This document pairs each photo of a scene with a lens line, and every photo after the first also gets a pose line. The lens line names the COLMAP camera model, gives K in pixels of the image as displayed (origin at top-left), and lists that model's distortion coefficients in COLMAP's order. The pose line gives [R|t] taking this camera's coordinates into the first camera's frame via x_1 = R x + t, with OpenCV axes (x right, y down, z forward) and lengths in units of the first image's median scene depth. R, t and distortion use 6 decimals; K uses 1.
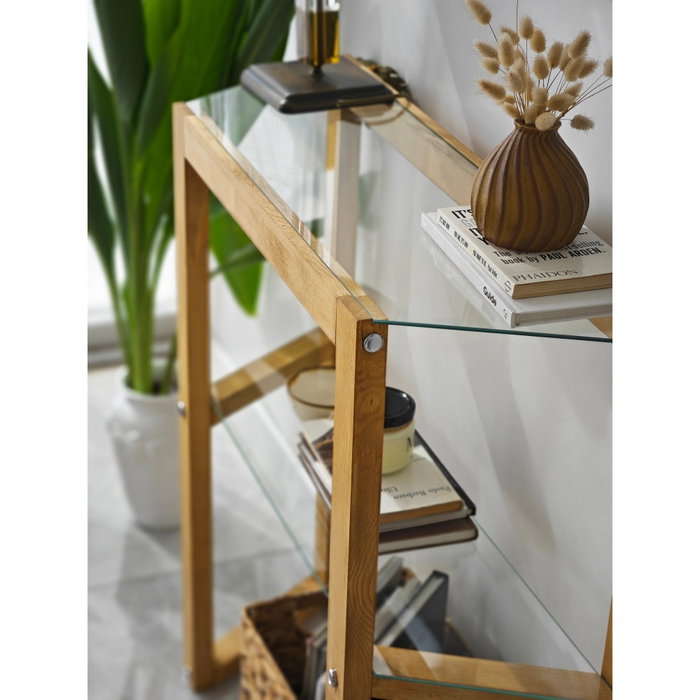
lens RADIAL K [[1471.8, 0, 349.8], [0, 1471.8, 349.9], [0, 0, 1]] dist [0.090285, 0.000000]
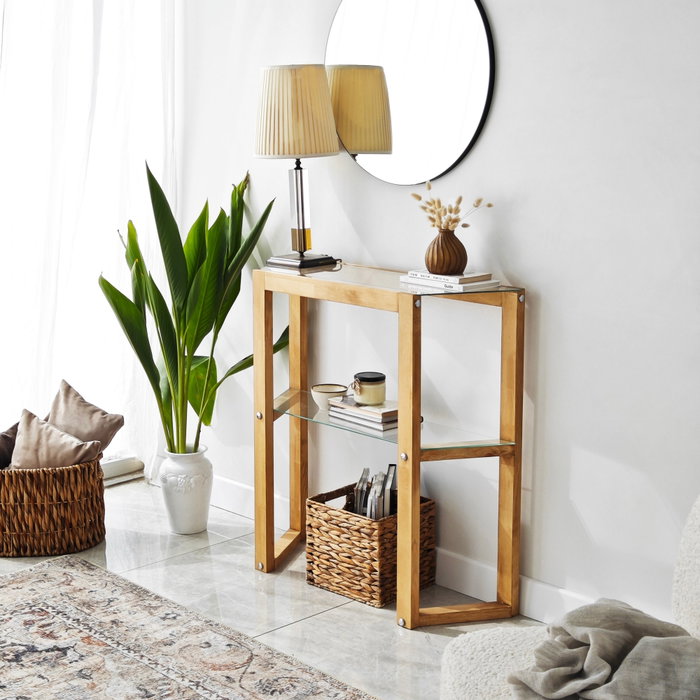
lens RADIAL K [[1380.4, 0, 348.6], [0, 1380.4, 317.0], [0, 0, 1]] dist [-0.032087, 0.000000]
pose [[0.916312, -0.099119, 0.388004, -1.105372], [0.211752, 0.942281, -0.259361, 0.661265], [-0.339901, 0.319817, 0.884412, -1.252281]]
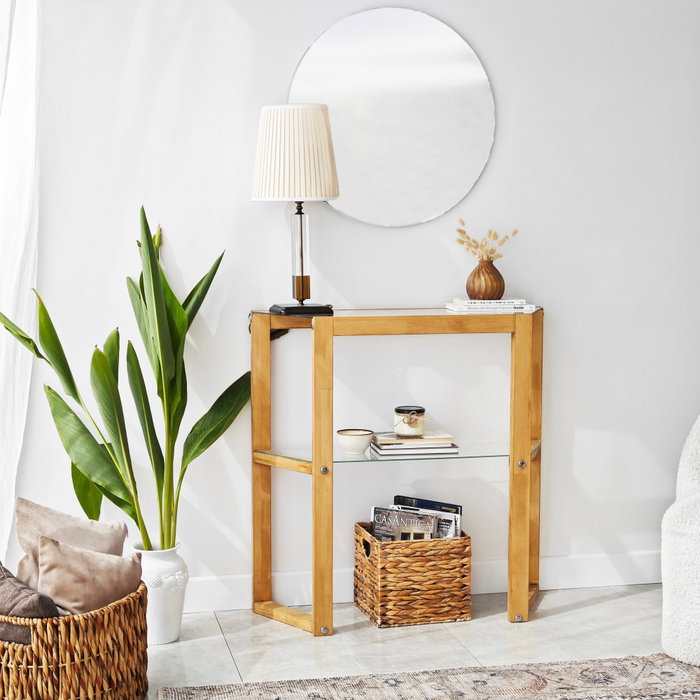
lens RADIAL K [[1380.4, 0, 328.5], [0, 1380.4, 371.8], [0, 0, 1]] dist [-0.032087, 0.000000]
pose [[0.146408, -0.158887, 0.976381, -2.865042], [0.470970, 0.879170, 0.072446, -0.316174], [-0.869915, 0.449239, 0.203548, 0.800206]]
